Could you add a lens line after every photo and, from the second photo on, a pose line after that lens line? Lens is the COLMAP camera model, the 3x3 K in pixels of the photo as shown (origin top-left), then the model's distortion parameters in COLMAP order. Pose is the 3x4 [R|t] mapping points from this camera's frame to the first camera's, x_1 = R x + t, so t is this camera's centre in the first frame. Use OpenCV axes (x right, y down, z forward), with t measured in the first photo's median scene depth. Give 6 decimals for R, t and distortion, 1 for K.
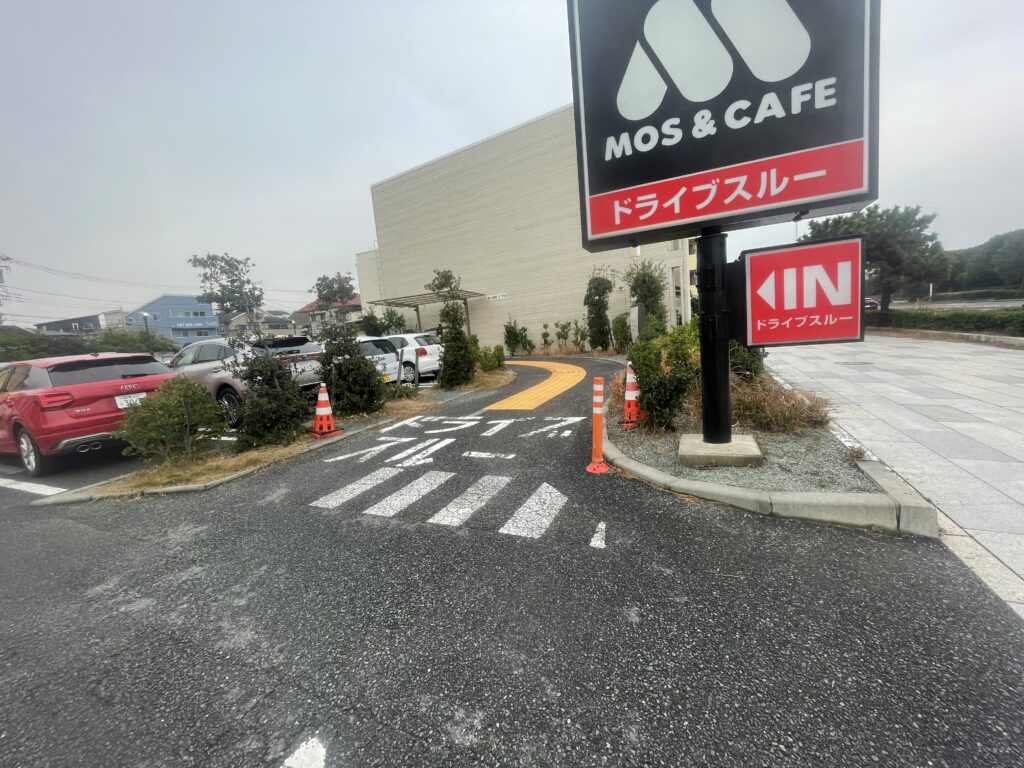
lens RADIAL K [[415.2, 0, 512.3], [0, 415.2, 382.9], [0, 0, 1]] dist [-0.001817, -0.000054]
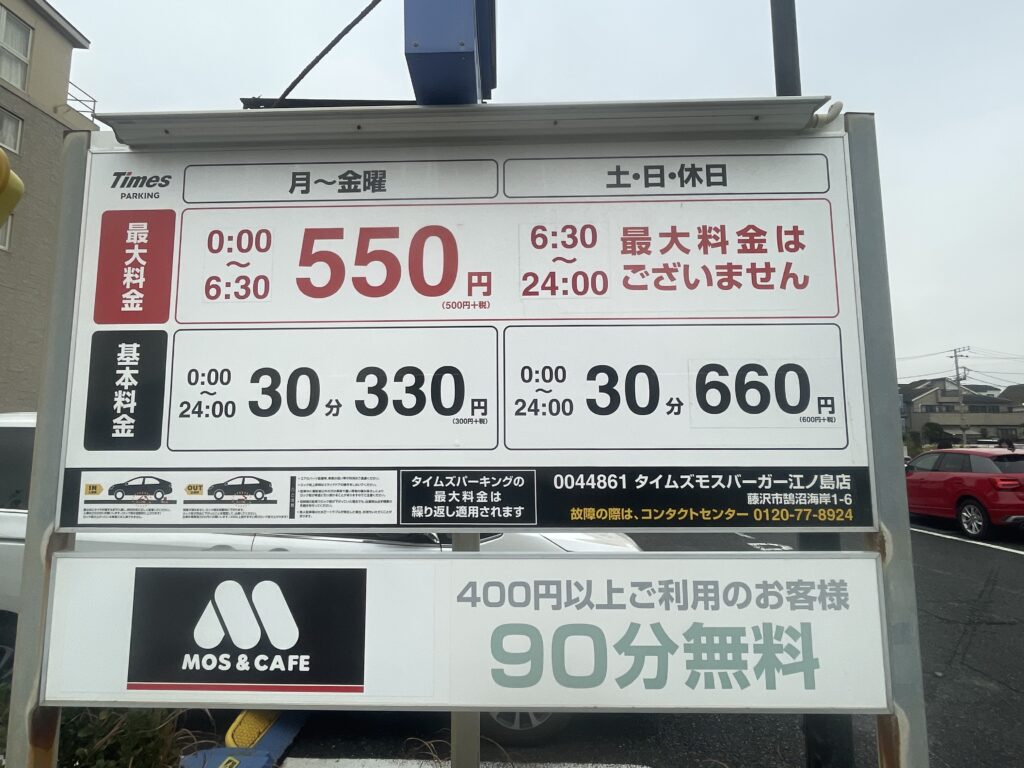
lens RADIAL K [[576.0, 0, 511.8], [0, 576.0, 383.7], [0, 0, 1]] dist [0.000443, 0.000046]
pose [[0.396123, -0.017520, -0.918030, -0.034630], [-0.139680, 0.987032, -0.079108, 0.081139], [0.907511, 0.159567, 0.388539, -1.038519]]
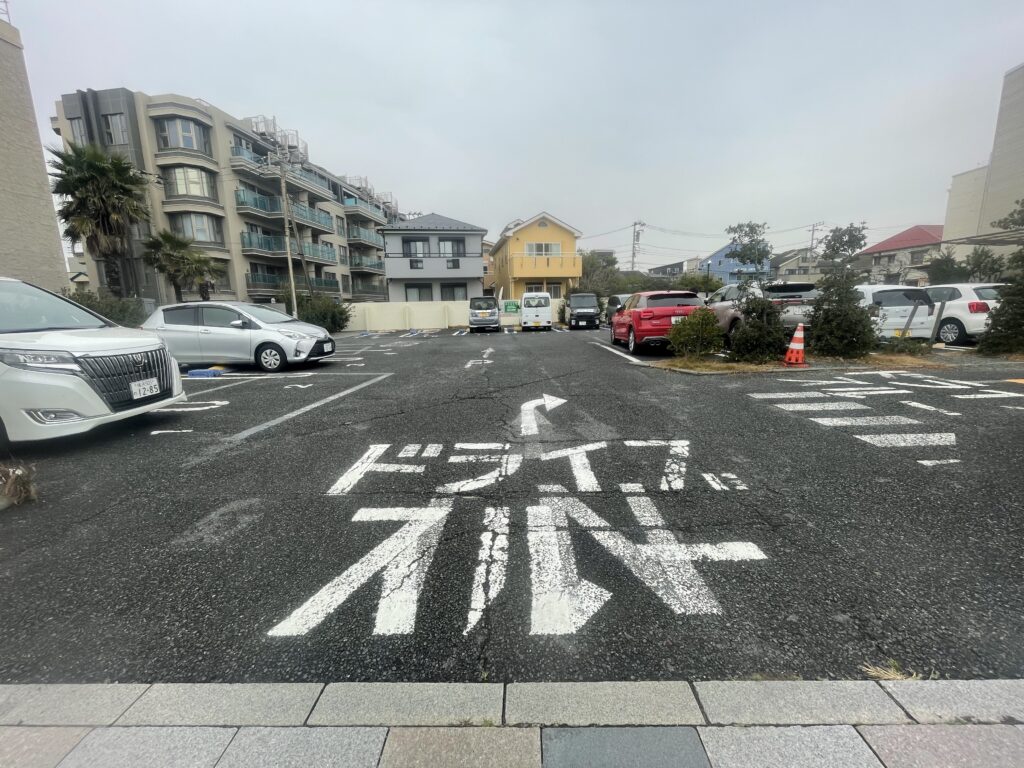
lens RADIAL K [[415.2, 0, 515.0], [0, 415.2, 381.9], [0, 0, 1]] dist [-0.001817, -0.000054]
pose [[0.406409, 0.237040, -0.882408, 0.317838], [-0.123715, 0.971144, 0.203898, 0.023956], [0.905277, 0.026302, 0.424007, -0.270441]]
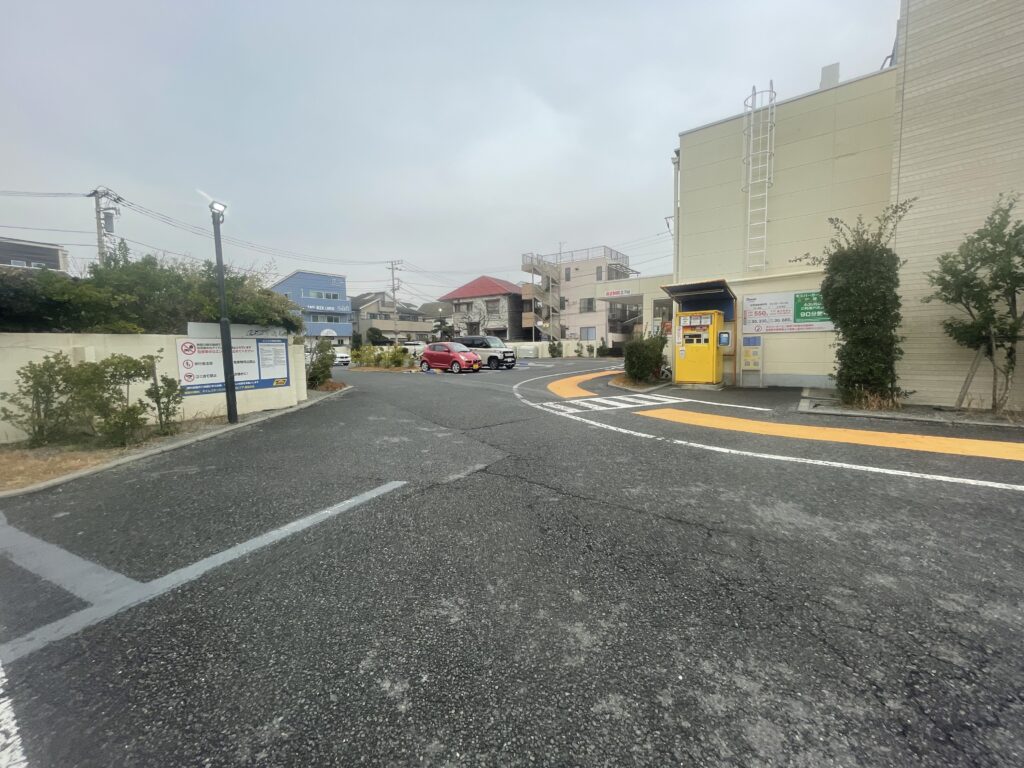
lens RADIAL K [[415.2, 0, 514.7], [0, 415.2, 389.2], [0, 0, 1]] dist [-0.001817, -0.000054]
pose [[0.973838, 0.091090, -0.208186, -2.082574], [-0.092073, 0.995740, 0.004984, -0.161796], [0.207753, 0.014315, 0.978077, 2.653332]]
